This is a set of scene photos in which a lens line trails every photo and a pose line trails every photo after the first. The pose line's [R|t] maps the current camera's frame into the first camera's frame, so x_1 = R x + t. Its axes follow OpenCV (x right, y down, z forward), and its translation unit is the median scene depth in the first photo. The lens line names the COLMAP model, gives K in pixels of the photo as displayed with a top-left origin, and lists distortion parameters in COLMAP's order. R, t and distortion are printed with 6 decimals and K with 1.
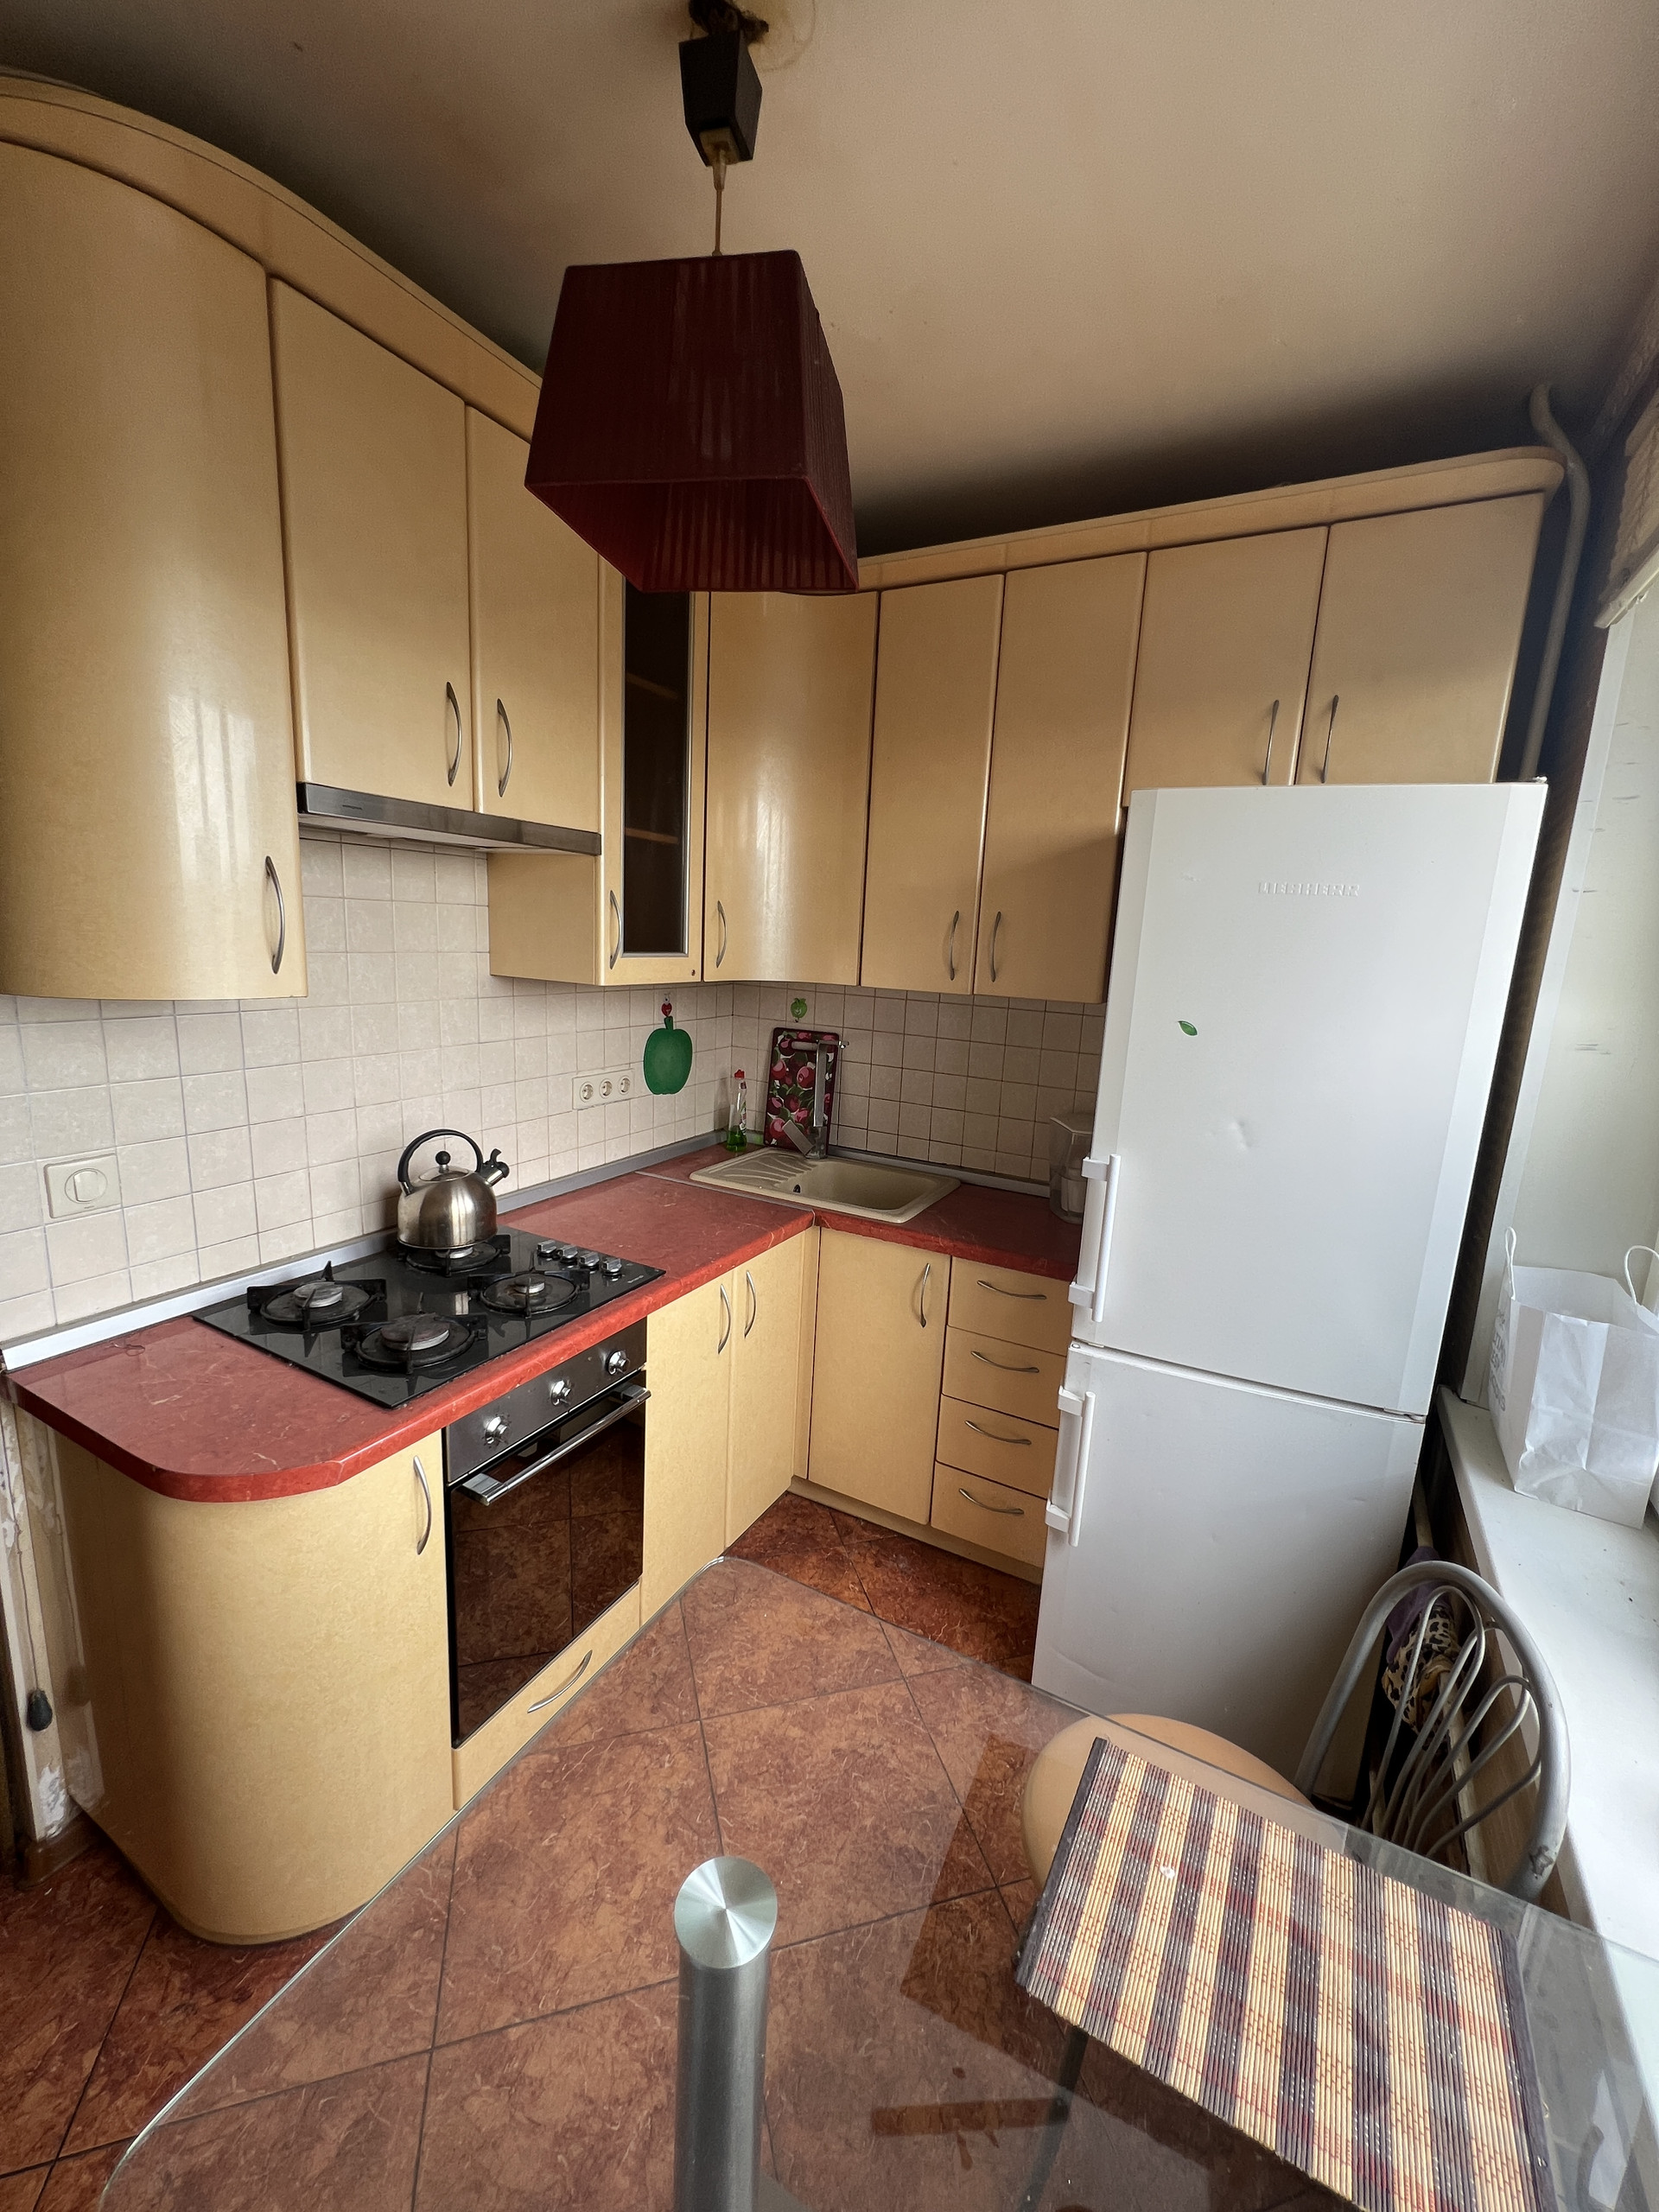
lens RADIAL K [[883.8, 0, 828.9], [0, 883.8, 1102.4], [0, 0, 1]] dist [-0.000144, -0.000162]
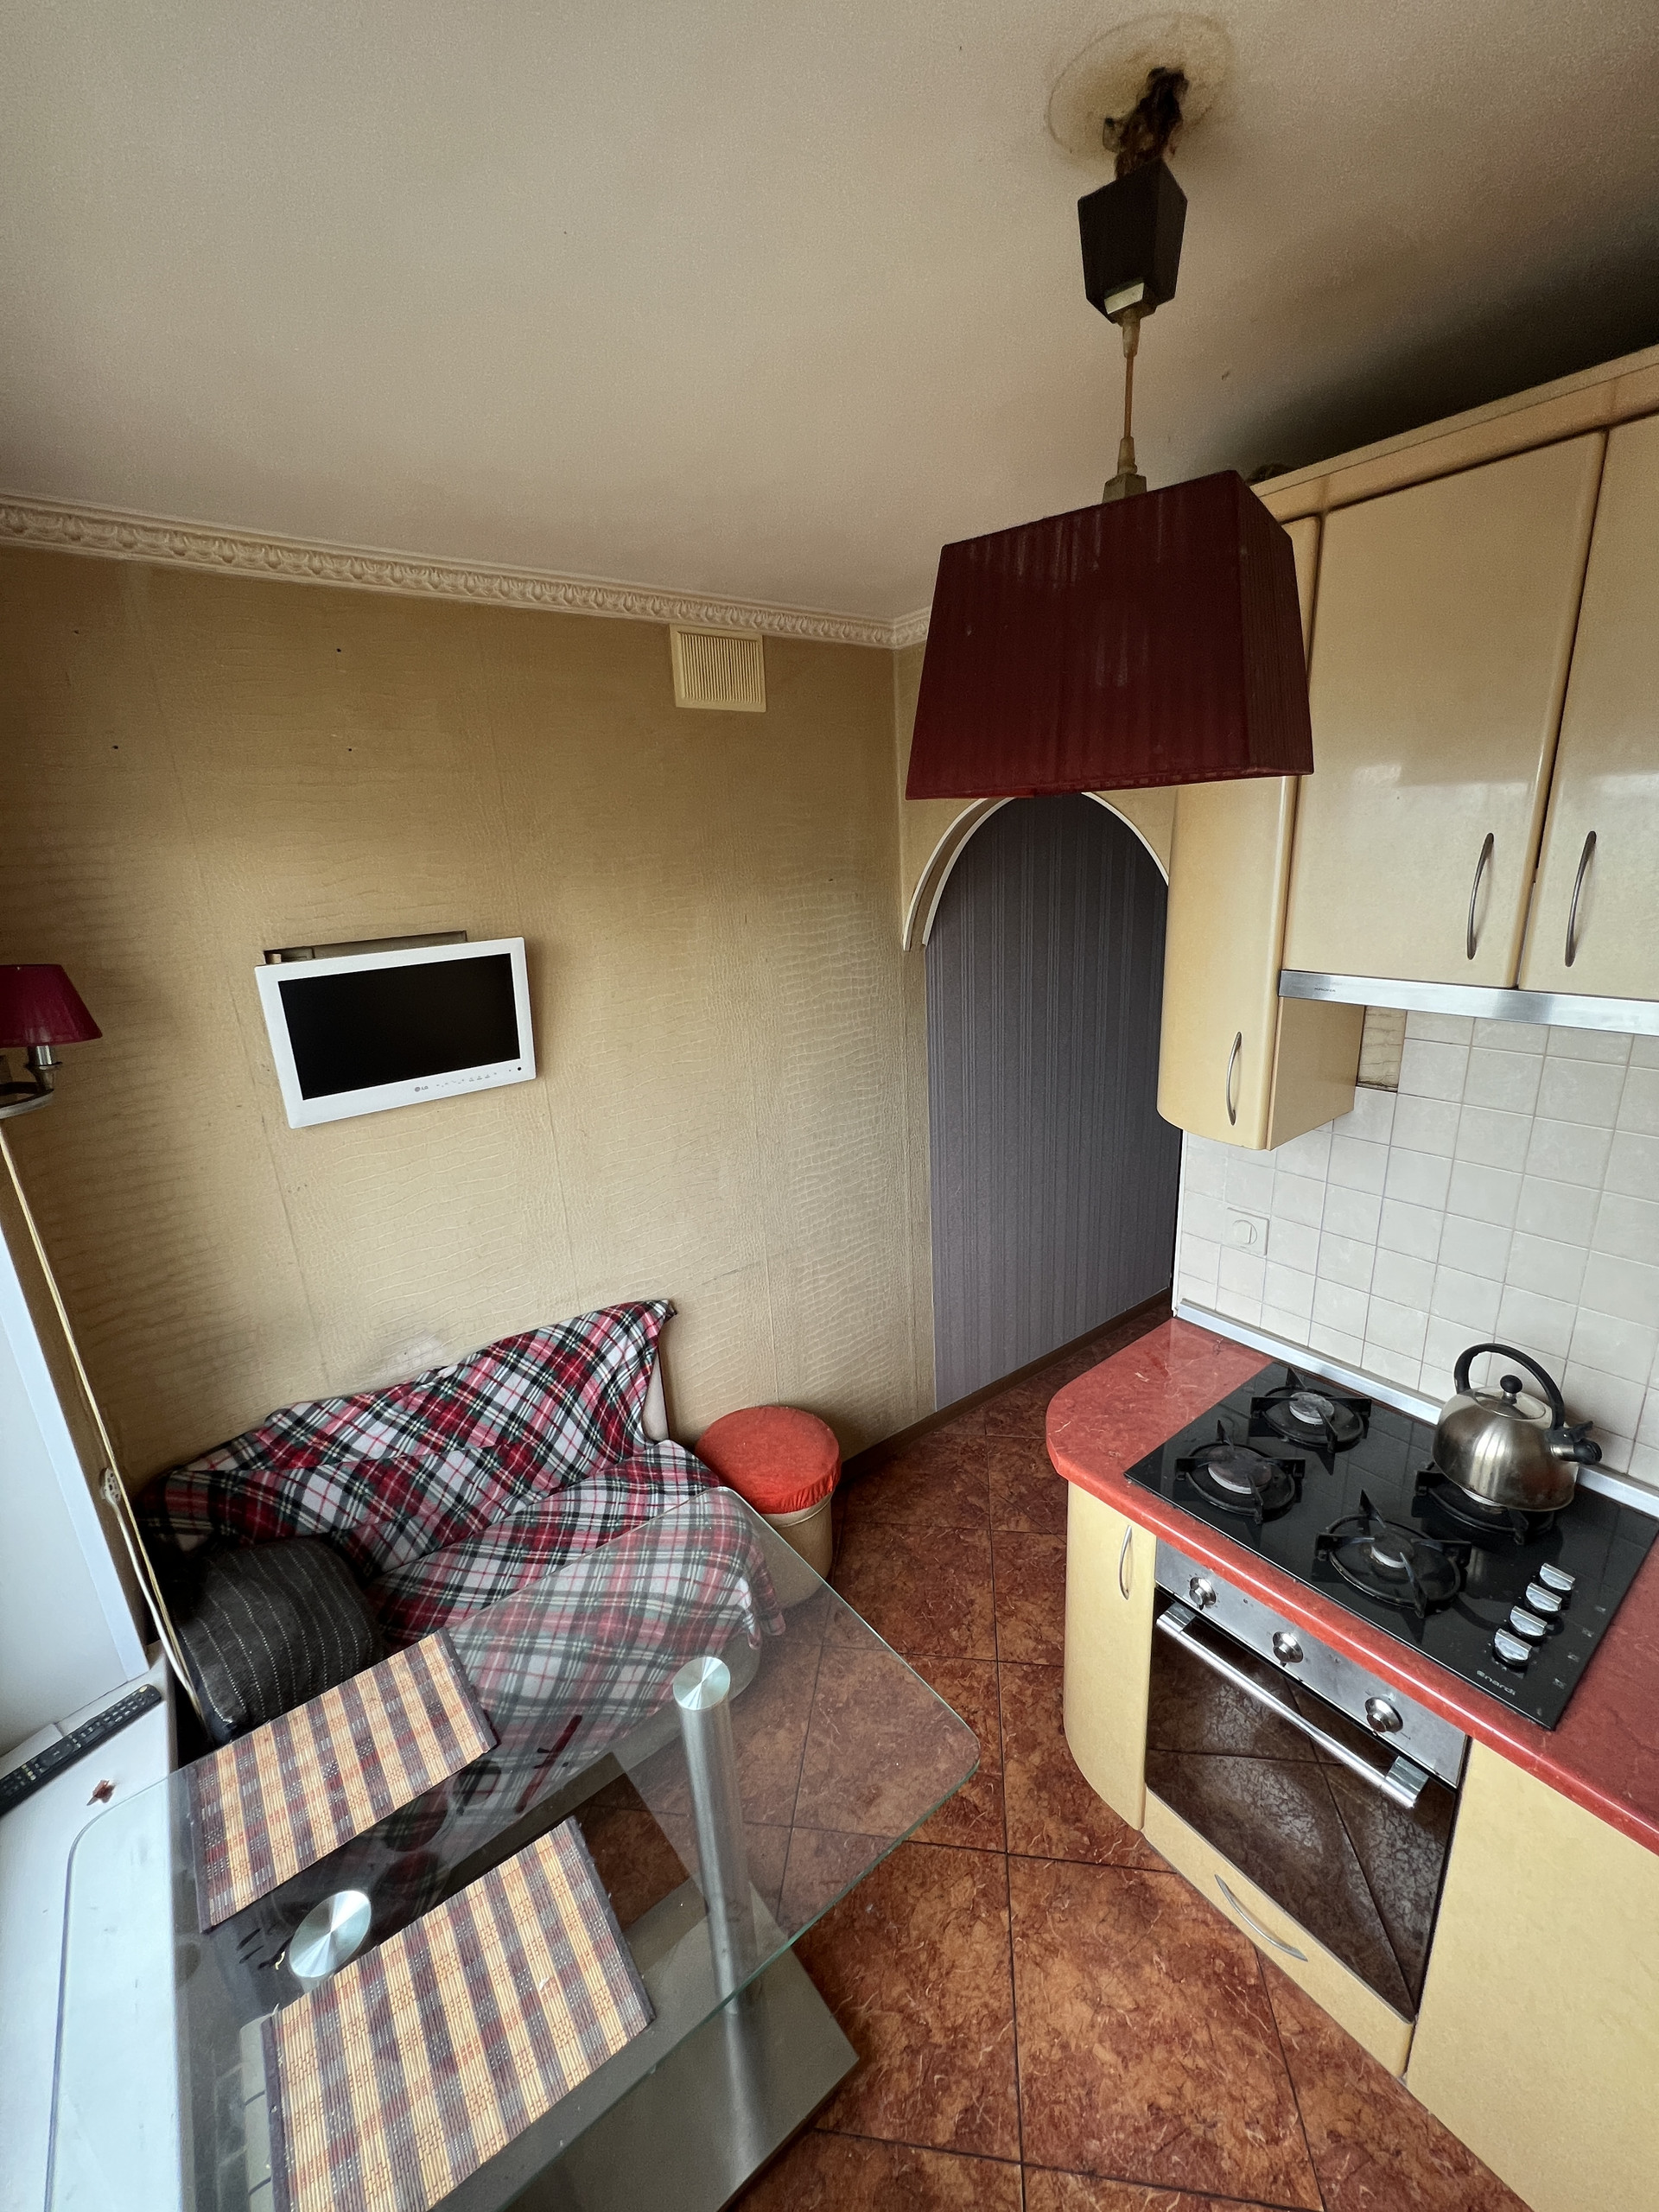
lens RADIAL K [[888.0, 0, 832.3], [0, 888.0, 1104.6], [0, 0, 1]] dist [-0.000341, -0.000038]
pose [[-0.410519, 0.230426, -0.882257, 0.607567], [-0.145806, 0.938507, 0.312962, -0.439999], [0.900119, 0.257115, -0.351677, 0.870889]]
